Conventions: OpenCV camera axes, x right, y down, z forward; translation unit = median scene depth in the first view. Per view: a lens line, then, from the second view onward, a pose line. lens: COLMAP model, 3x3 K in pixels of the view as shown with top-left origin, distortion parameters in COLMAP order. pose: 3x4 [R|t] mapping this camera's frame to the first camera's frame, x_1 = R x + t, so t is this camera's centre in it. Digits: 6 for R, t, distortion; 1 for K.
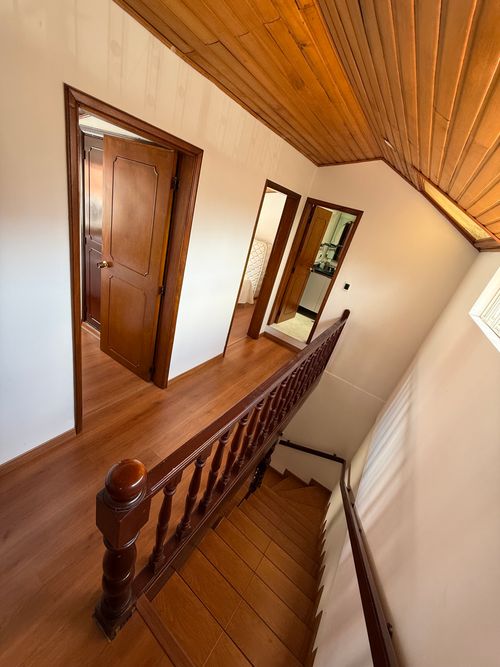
lens RADIAL K [[266.2, 0, 250.0], [0, 266.2, 333.5], [0, 0, 1]] dist [0.000690, -0.000179]
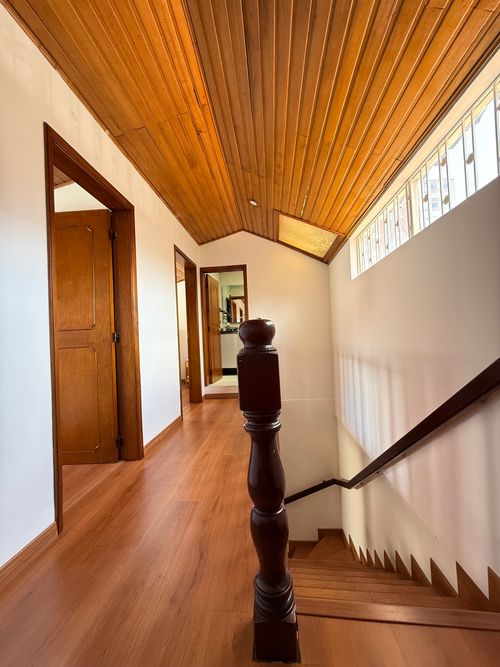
lens RADIAL K [[266.2, 0, 250.0], [0, 266.2, 333.5], [0, 0, 1]] dist [0.000690, -0.000179]
pose [[0.843292, -0.284987, 0.455677, -0.333032], [0.445553, 0.844844, -0.296177, 0.297604], [-0.300569, 0.452791, 0.839427, 0.060021]]
